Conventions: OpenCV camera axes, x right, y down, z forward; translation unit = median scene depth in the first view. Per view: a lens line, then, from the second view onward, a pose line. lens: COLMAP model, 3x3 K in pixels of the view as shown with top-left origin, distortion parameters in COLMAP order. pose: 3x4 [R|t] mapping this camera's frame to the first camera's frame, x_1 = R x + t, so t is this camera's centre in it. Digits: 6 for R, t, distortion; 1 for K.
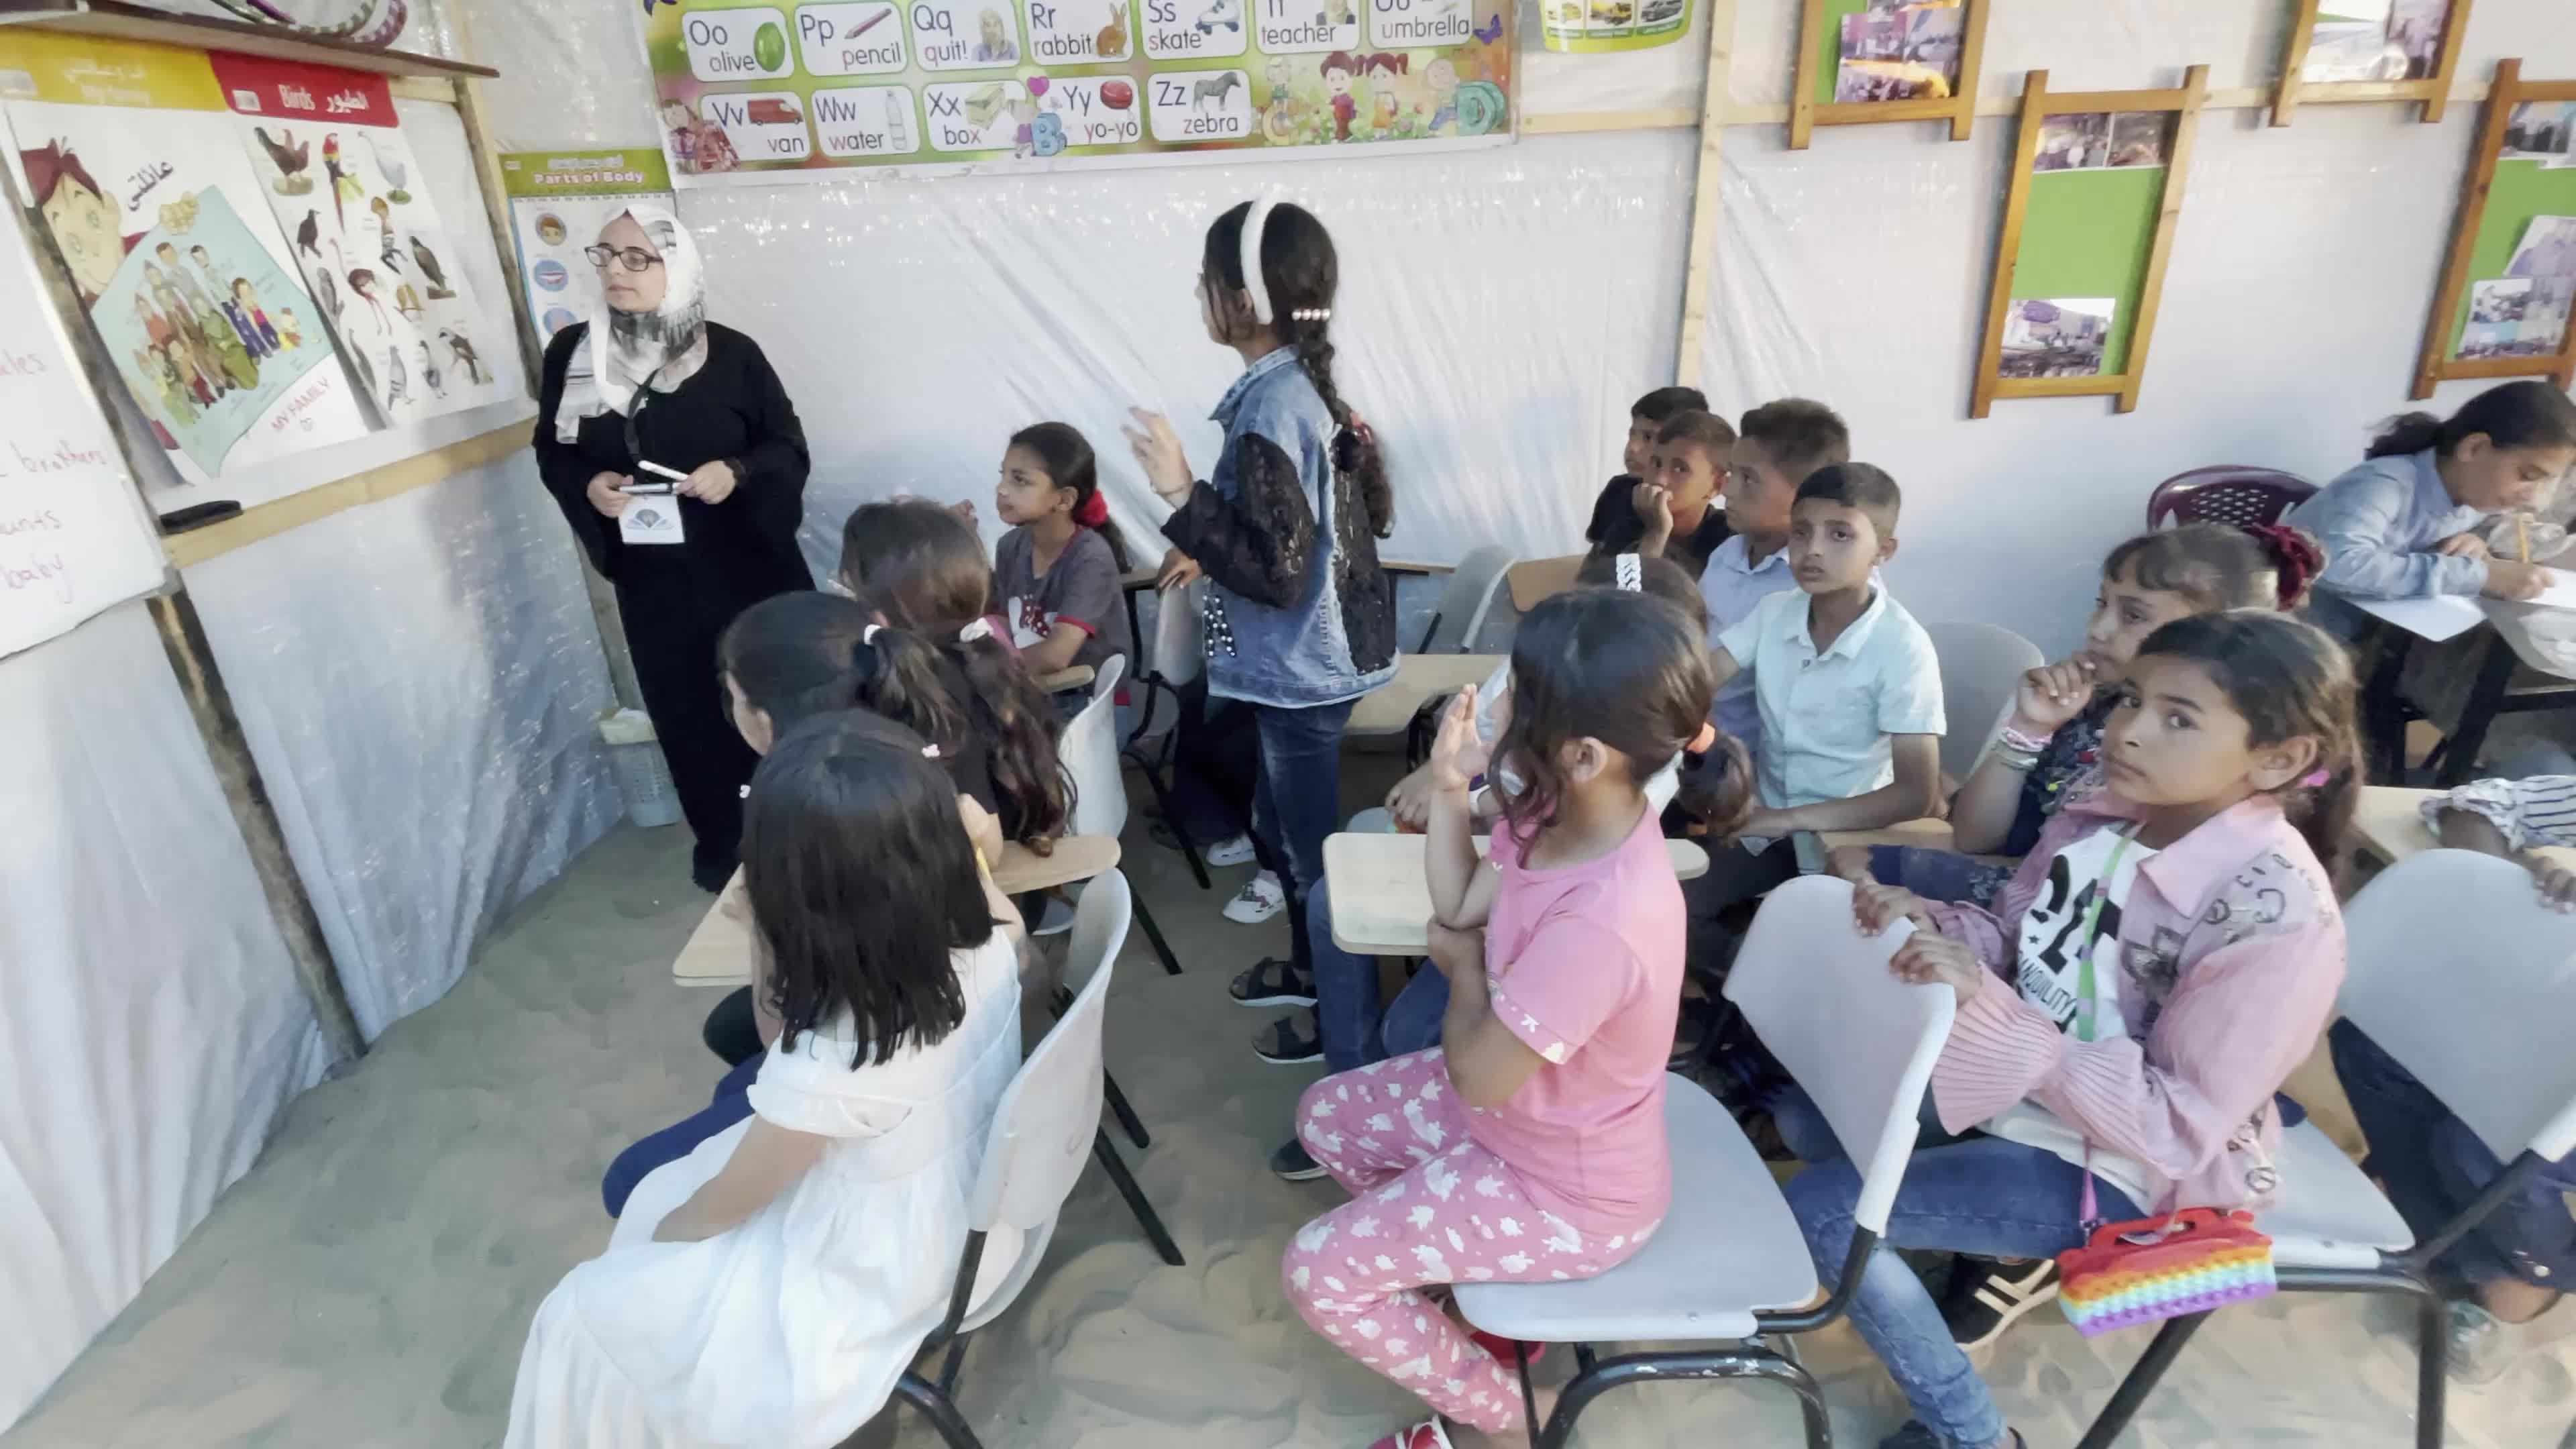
lens RADIAL K [[1127.3, 0, 1288.0], [0, 1127.3, 724.5], [0, 0, 1]] dist [0.030345, -0.022762]
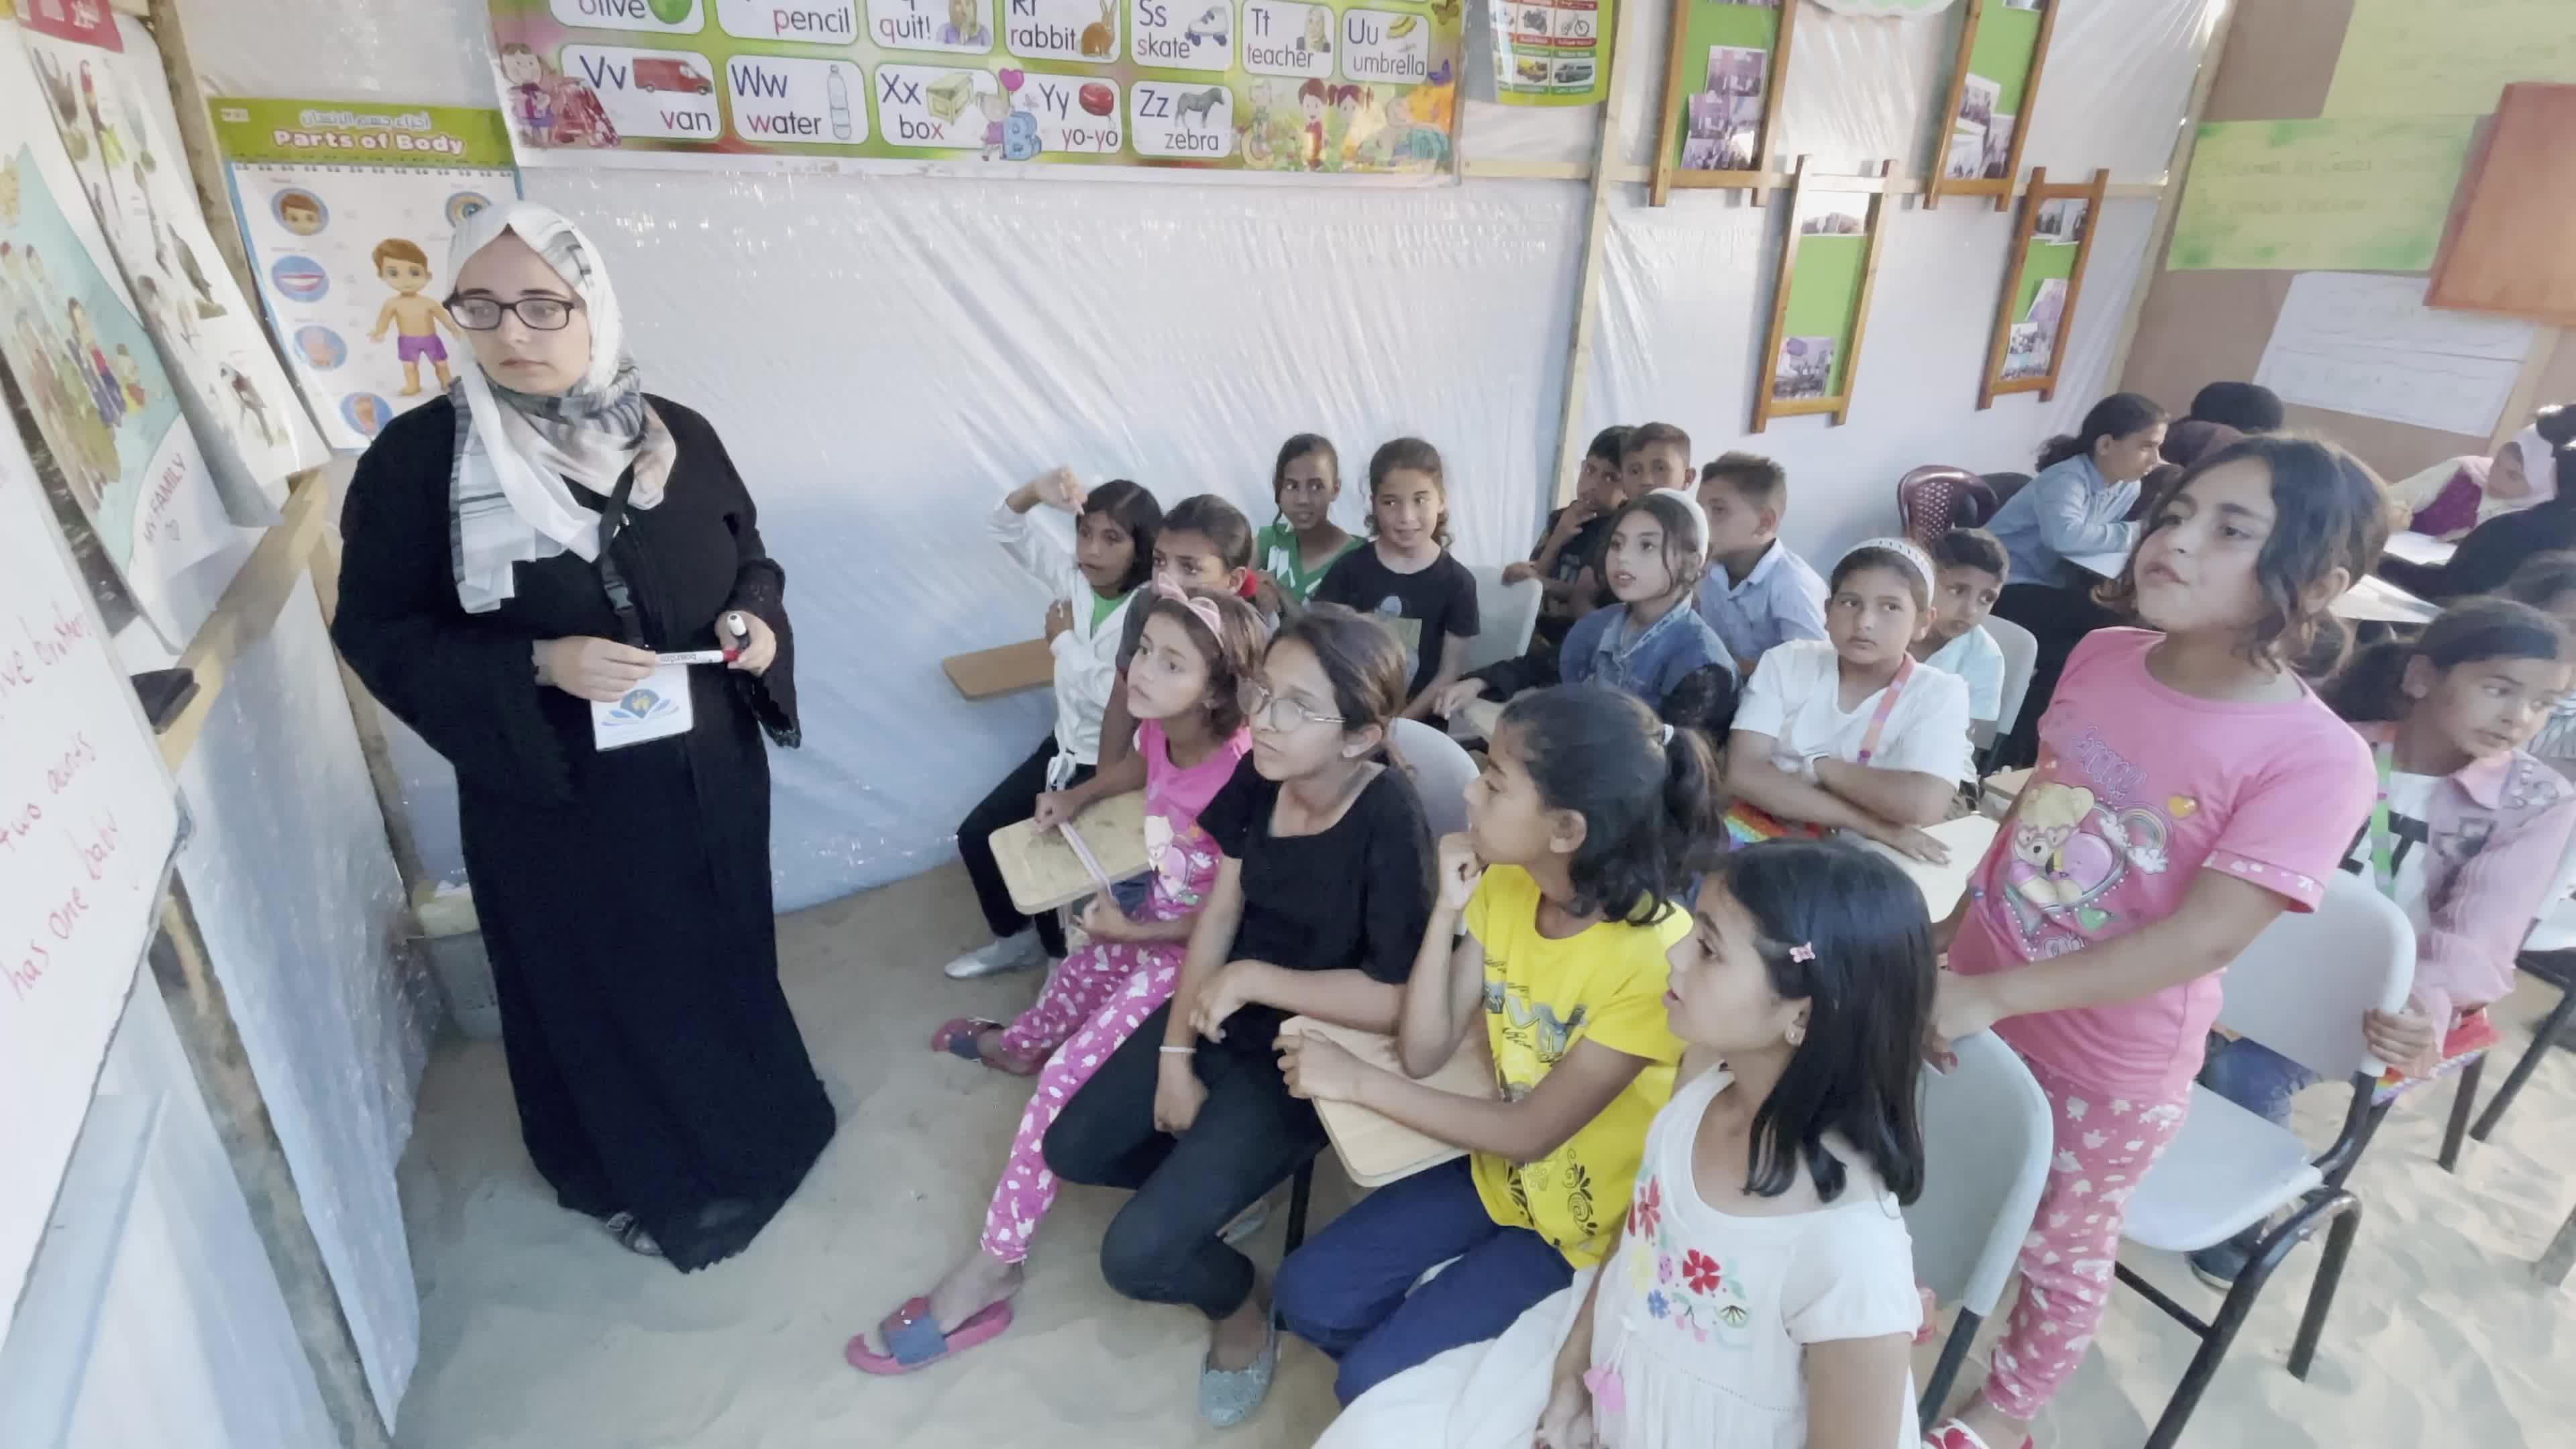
lens RADIAL K [[1127.3, 0, 1288.0], [0, 1127.3, 724.5], [0, 0, 1]] dist [0.030345, -0.022762]
pose [[0.890476, -0.136387, 0.434110, -0.474420], [0.134193, 0.990306, 0.035866, -0.077862], [-0.434793, 0.026316, 0.900146, 0.141083]]
